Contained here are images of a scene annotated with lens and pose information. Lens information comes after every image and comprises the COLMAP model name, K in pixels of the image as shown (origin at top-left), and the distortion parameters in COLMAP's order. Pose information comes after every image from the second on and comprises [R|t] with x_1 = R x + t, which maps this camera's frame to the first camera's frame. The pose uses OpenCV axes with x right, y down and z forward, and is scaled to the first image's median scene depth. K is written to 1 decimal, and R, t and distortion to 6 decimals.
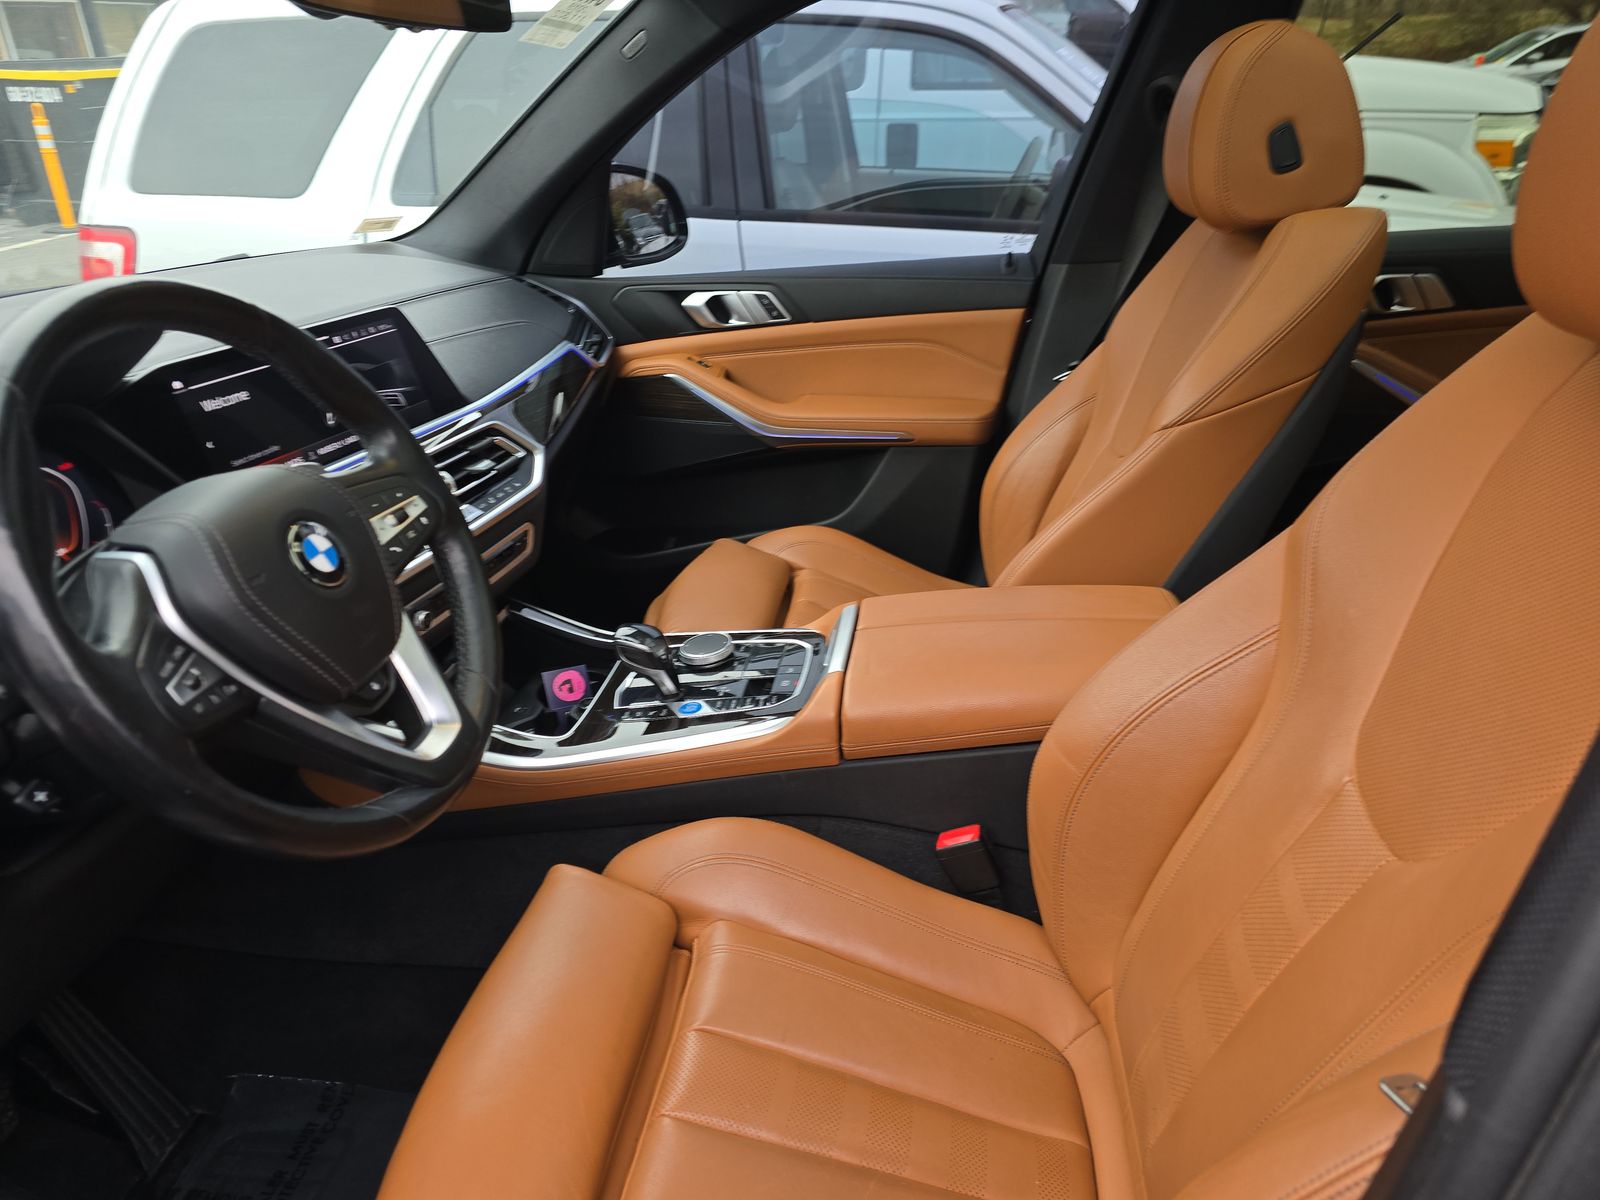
lens RADIAL K [[1076.3, 0, 804.8], [0, 1076.3, 602.8], [0, 0, 1]] dist [0.023693, -0.017379]
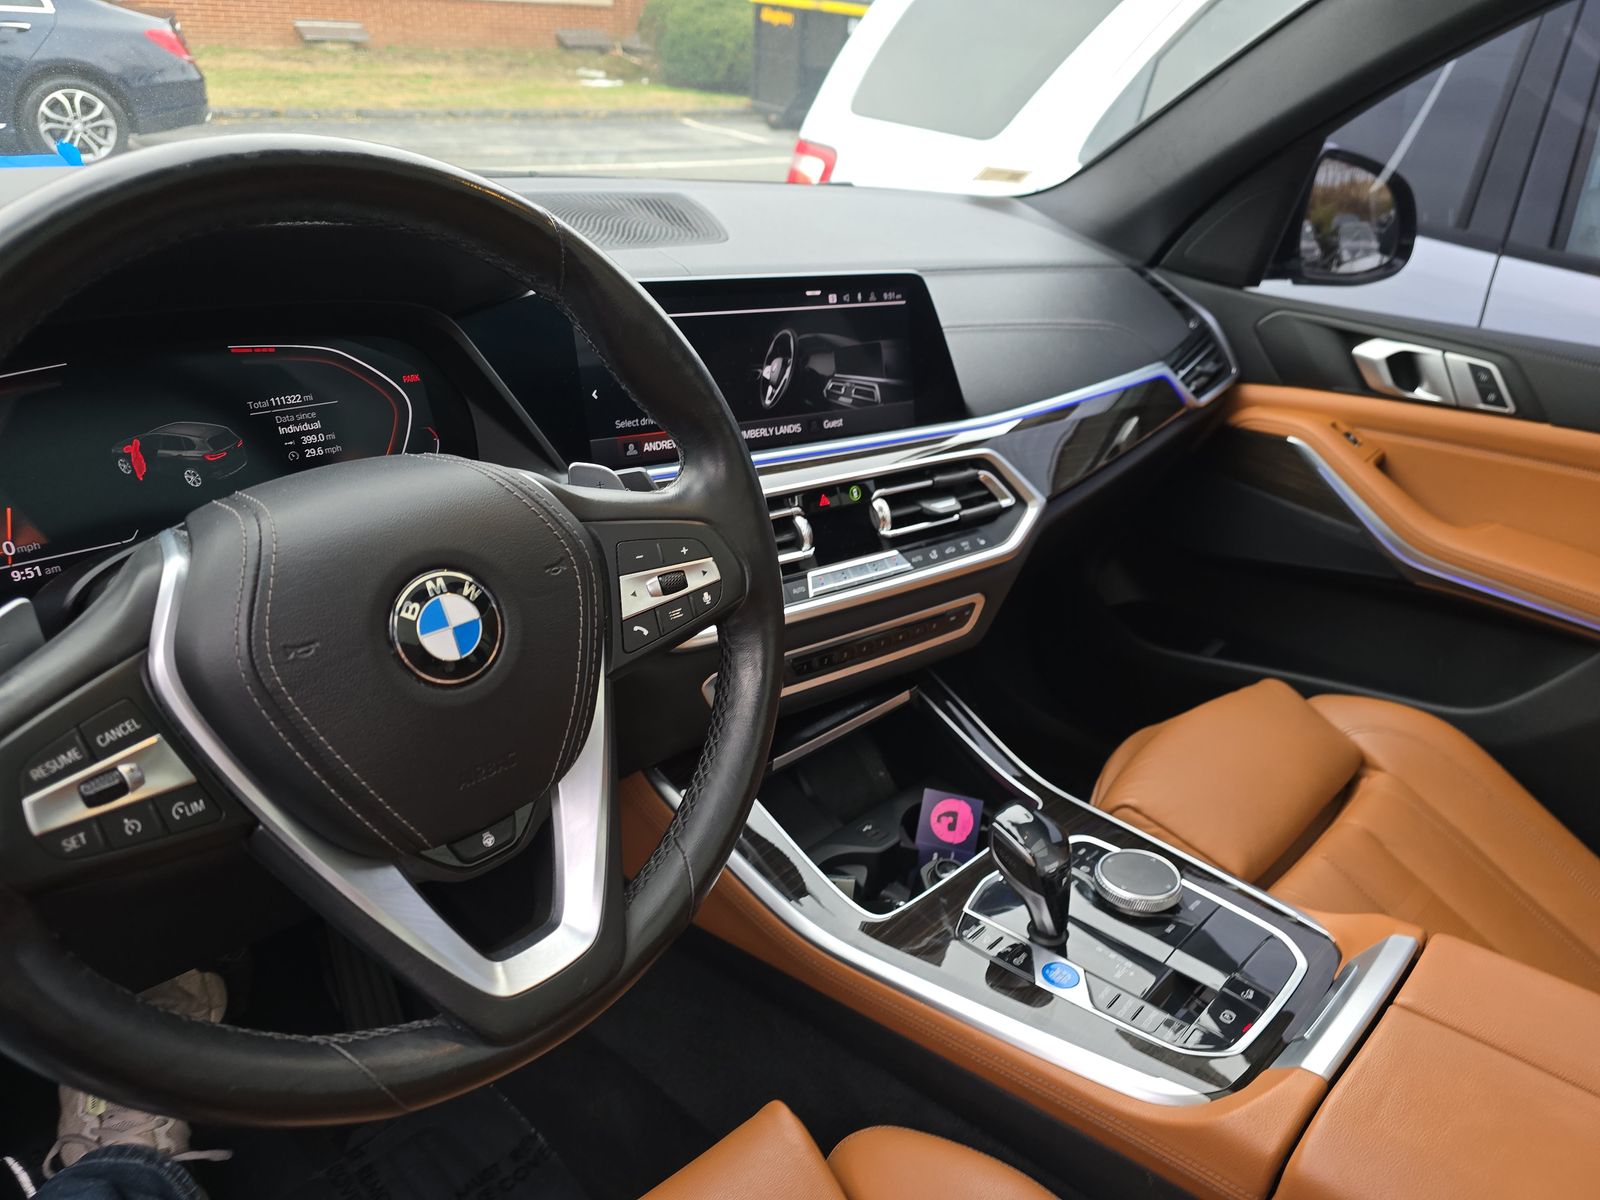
lens RADIAL K [[1076.3, 0, 806.3], [0, 1076.3, 584.7], [0, 0, 1]] dist [0.023693, -0.017379]
pose [[0.798163, 0.347274, -0.492276, 0.006131], [-0.346186, 0.933140, 0.096984, -0.109544], [0.493042, 0.093010, 0.865019, 0.309386]]
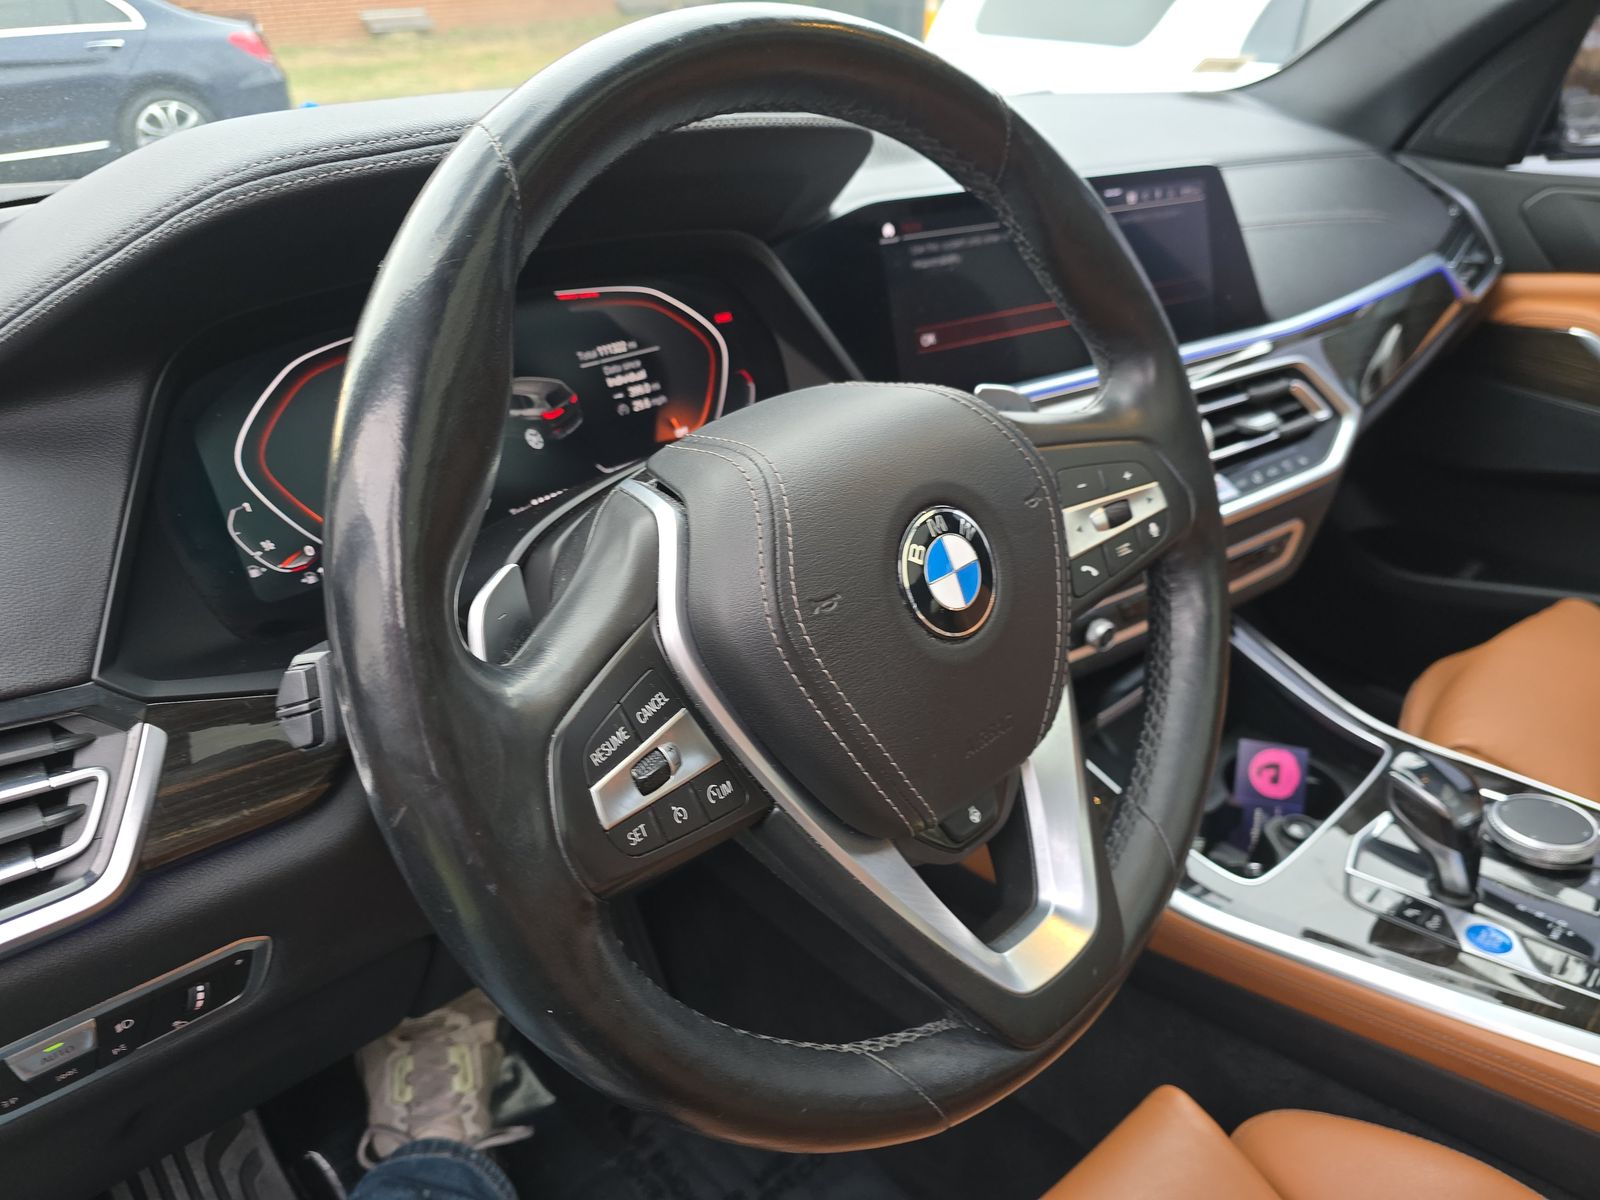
lens RADIAL K [[1076.3, 0, 804.7], [0, 1076.3, 594.8], [0, 0, 1]] dist [0.023693, -0.017379]
pose [[0.775590, 0.323946, -0.541773, -0.116502], [-0.278575, 0.945829, 0.166745, -0.056913], [0.566441, 0.021598, 0.823819, 0.284625]]
